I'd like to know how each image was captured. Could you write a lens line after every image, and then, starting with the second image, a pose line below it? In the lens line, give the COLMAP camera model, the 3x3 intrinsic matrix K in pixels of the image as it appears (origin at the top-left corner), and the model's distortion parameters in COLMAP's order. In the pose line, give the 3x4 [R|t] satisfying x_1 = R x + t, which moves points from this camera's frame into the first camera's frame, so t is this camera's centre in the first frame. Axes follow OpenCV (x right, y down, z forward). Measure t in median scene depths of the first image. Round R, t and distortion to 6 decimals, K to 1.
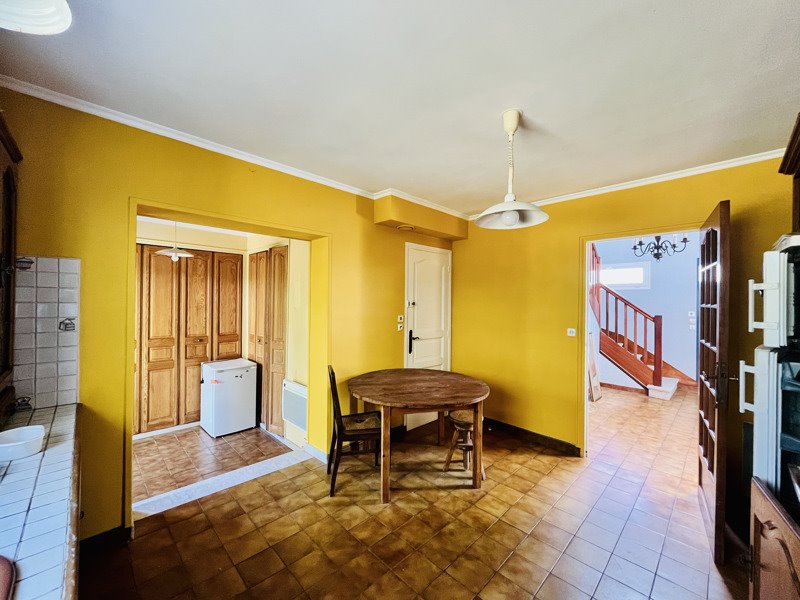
lens RADIAL K [[322.8, 0, 398.4], [0, 322.8, 302.0], [0, 0, 1]] dist [-0.000321, -0.000101]
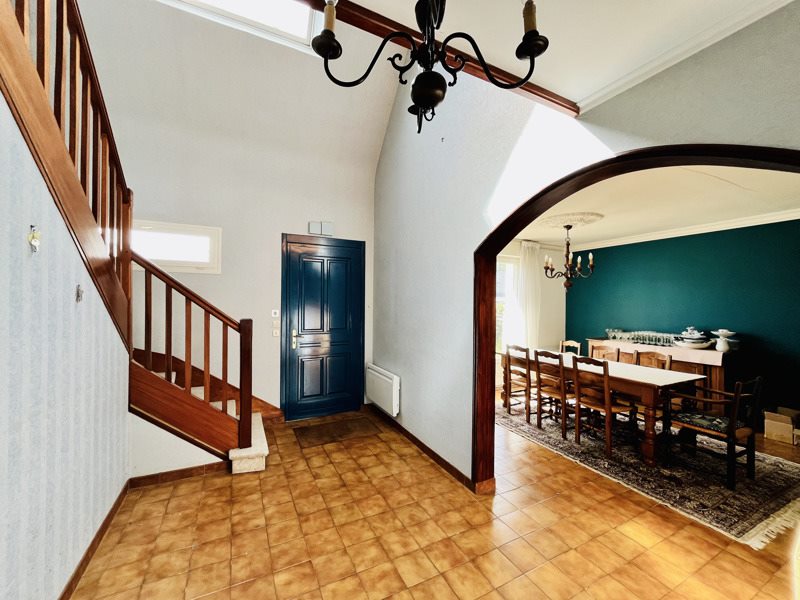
lens RADIAL K [[322.8, 0, 397.9], [0, 322.8, 301.3], [0, 0, 1]] dist [-0.000321, -0.000101]
pose [[0.300843, 0.000651, 0.953673, 0.347806], [-0.007073, 0.999974, 0.001549, 0.007339], [-0.953647, -0.007211, 0.300840, 0.575614]]
